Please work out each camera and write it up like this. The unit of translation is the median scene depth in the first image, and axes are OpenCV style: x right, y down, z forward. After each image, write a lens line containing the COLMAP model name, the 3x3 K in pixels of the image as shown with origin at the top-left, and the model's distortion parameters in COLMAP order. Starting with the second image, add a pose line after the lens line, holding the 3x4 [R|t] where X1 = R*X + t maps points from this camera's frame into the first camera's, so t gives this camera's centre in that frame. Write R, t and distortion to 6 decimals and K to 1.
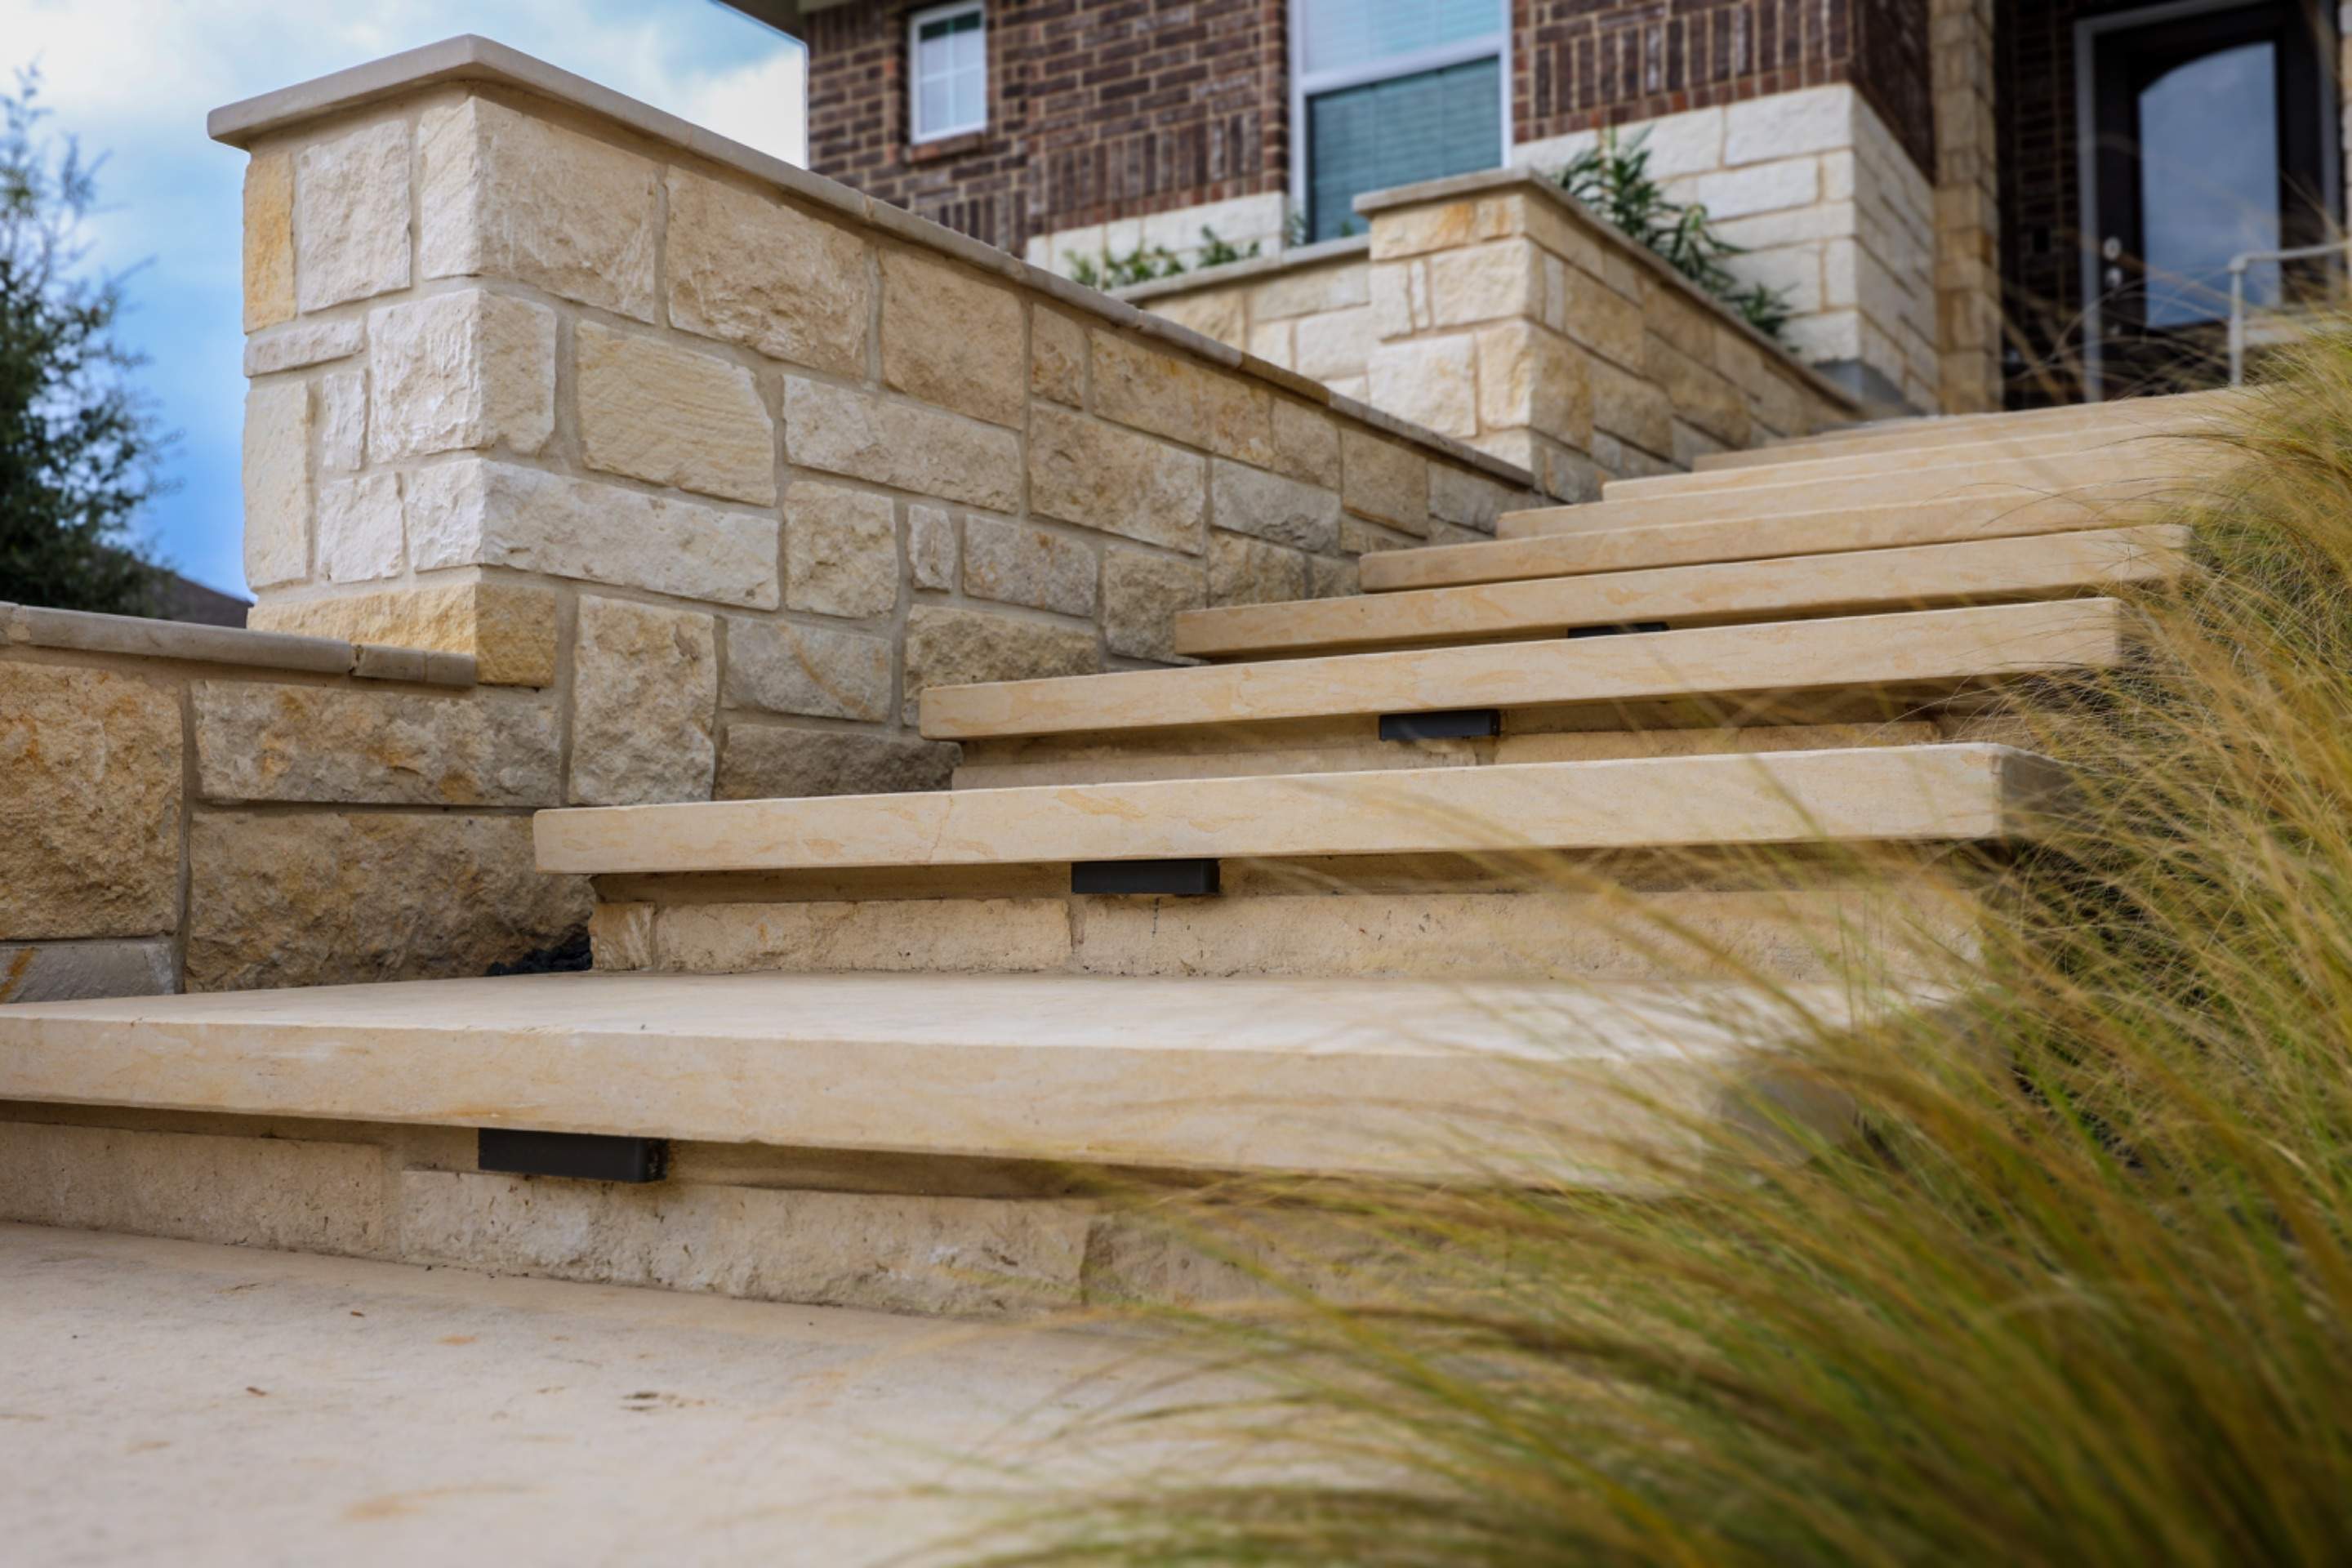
lens RADIAL K [[2233.6, 0, 1152.7], [0, 2233.6, 806.5], [0, 0, 1]] dist [-0.003397, -0.014422]
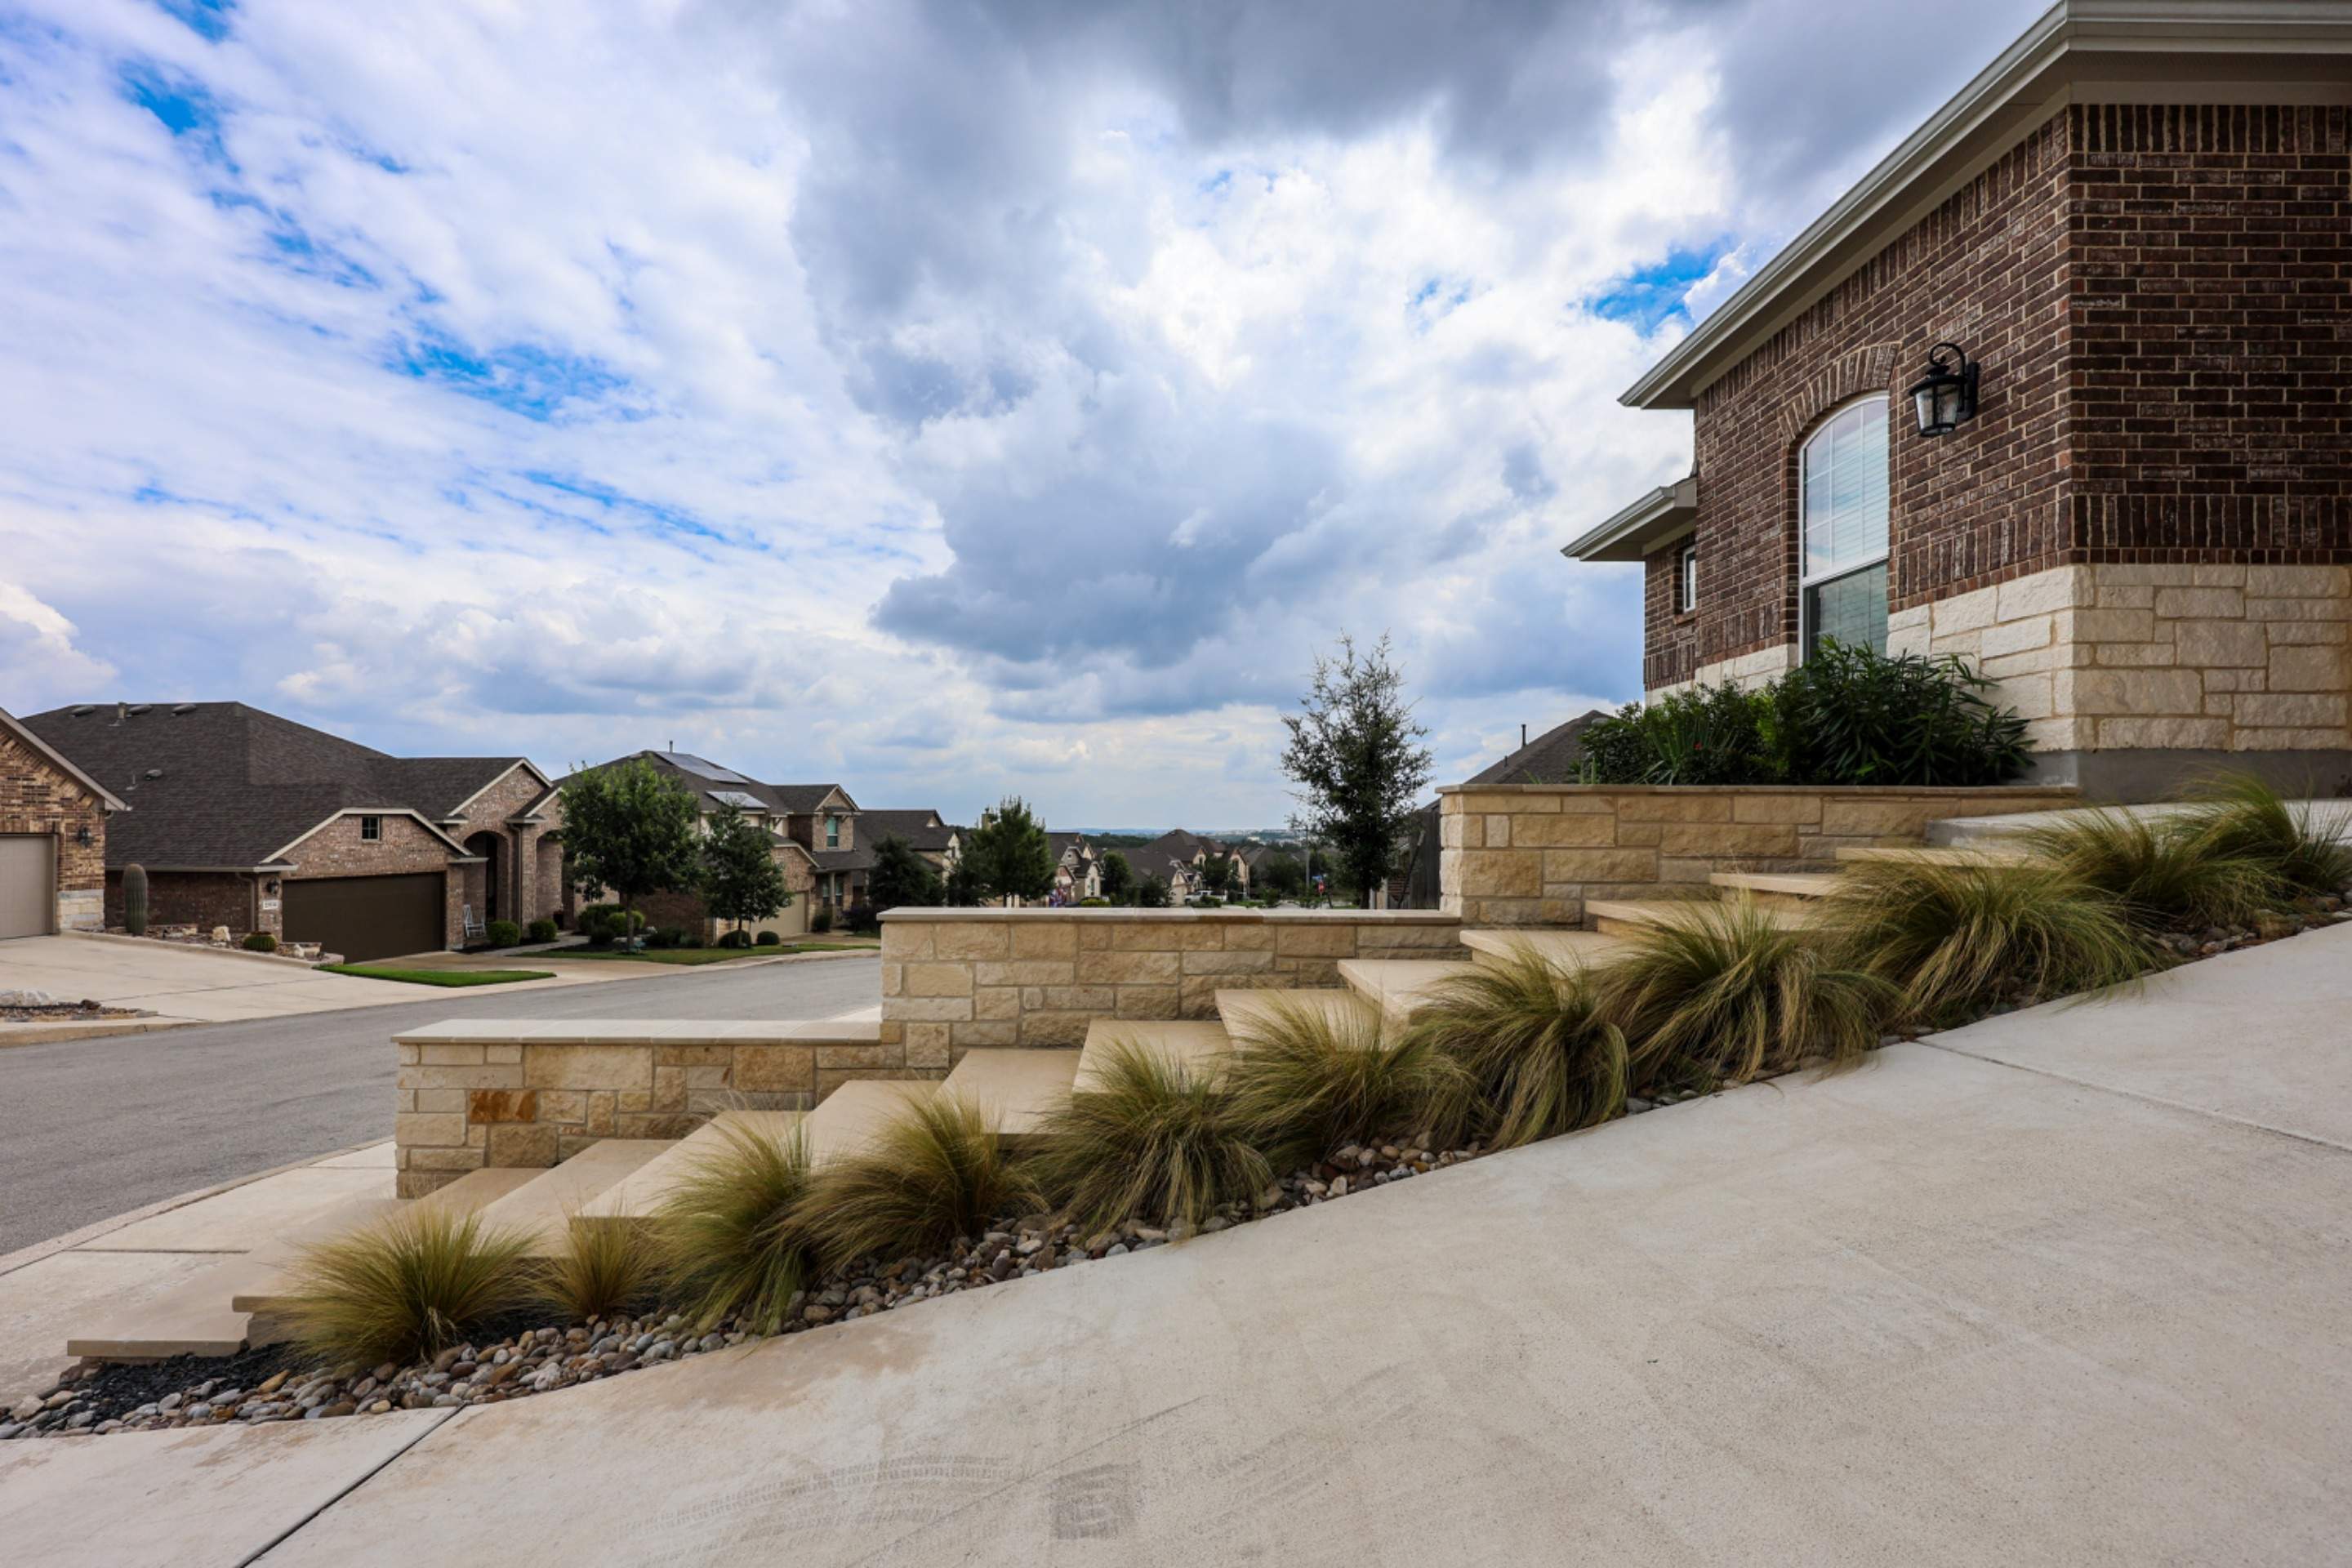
lens RADIAL K [[967.8, 0, 1136.0], [0, 967.8, 824.3], [0, 0, 1]] dist [0.003405, 0.000621]
pose [[0.505973, 0.017131, -0.862379, 0.485782], [0.018613, 0.999353, 0.030772, -0.157978], [0.862349, -0.031621, 0.505327, 0.107465]]
